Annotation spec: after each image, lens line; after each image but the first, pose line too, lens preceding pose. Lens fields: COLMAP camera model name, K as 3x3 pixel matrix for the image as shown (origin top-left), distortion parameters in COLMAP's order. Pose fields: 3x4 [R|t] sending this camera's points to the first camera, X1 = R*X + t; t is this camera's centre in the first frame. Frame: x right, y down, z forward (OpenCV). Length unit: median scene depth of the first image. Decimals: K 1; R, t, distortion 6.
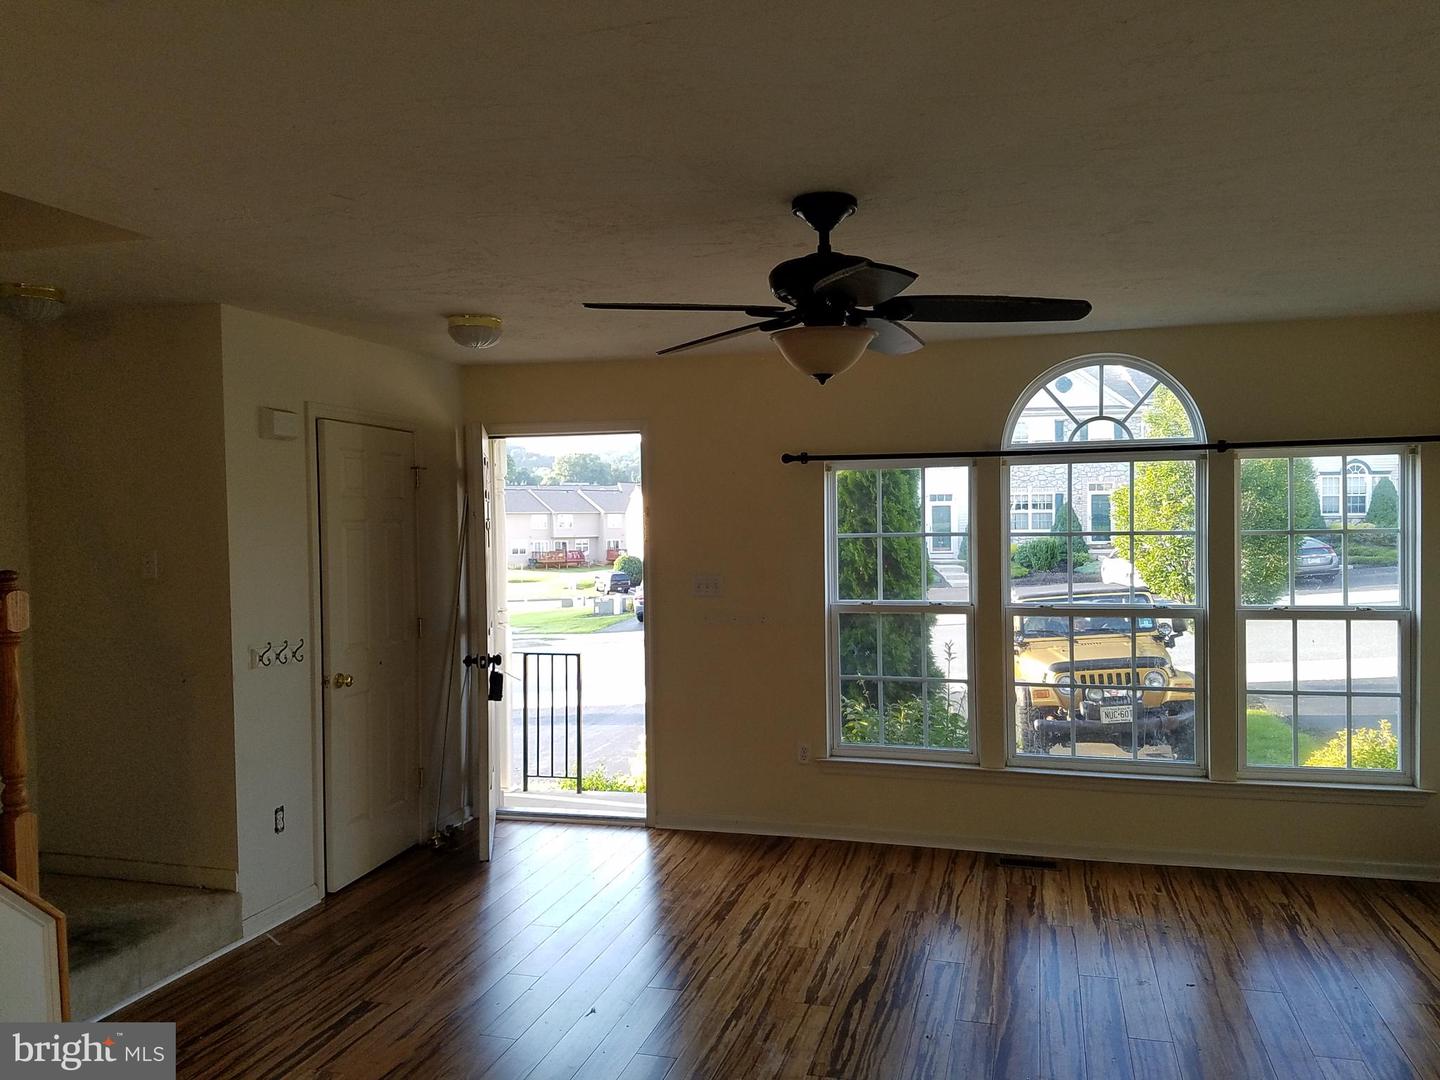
lens RADIAL K [[1137.8, 0, 720.8], [0, 1137.8, 545.6], [0, 0, 1]] dist [0.041510, -0.103393]
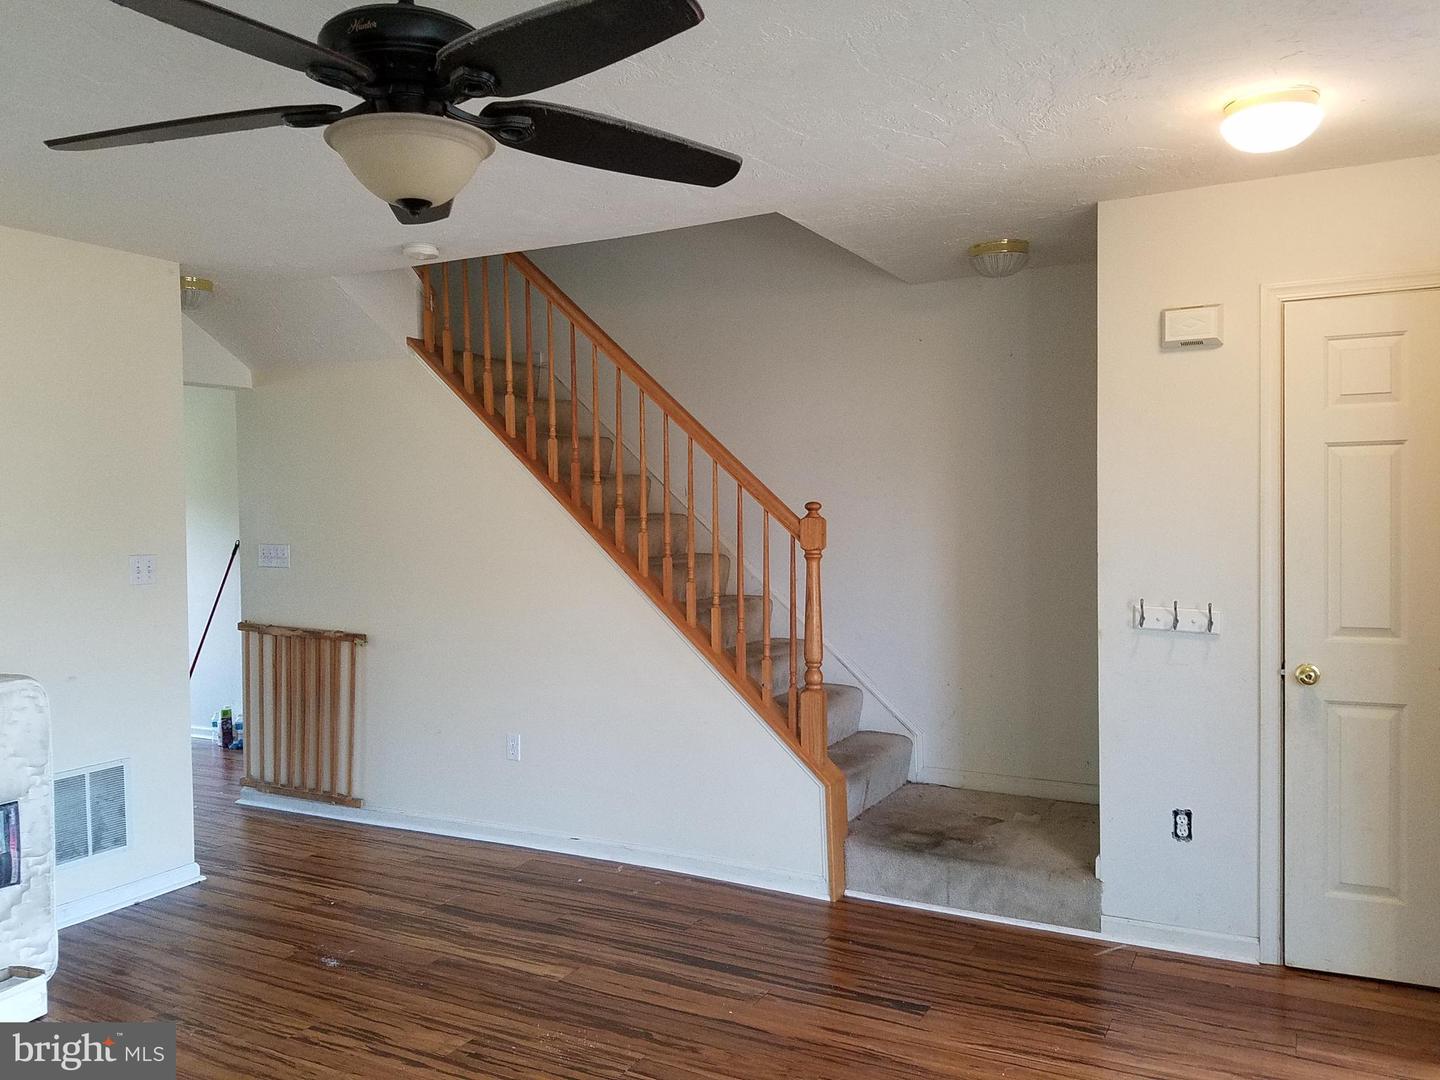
lens RADIAL K [[1137.8, 0, 720.8], [0, 1137.8, 544.4], [0, 0, 1]] dist [0.041510, -0.103393]
pose [[-0.251811, 0.036938, -0.967071, 0.436589], [-0.002258, 0.999246, 0.038755, 0.012900], [0.967774, 0.011942, -0.251538, 0.840466]]
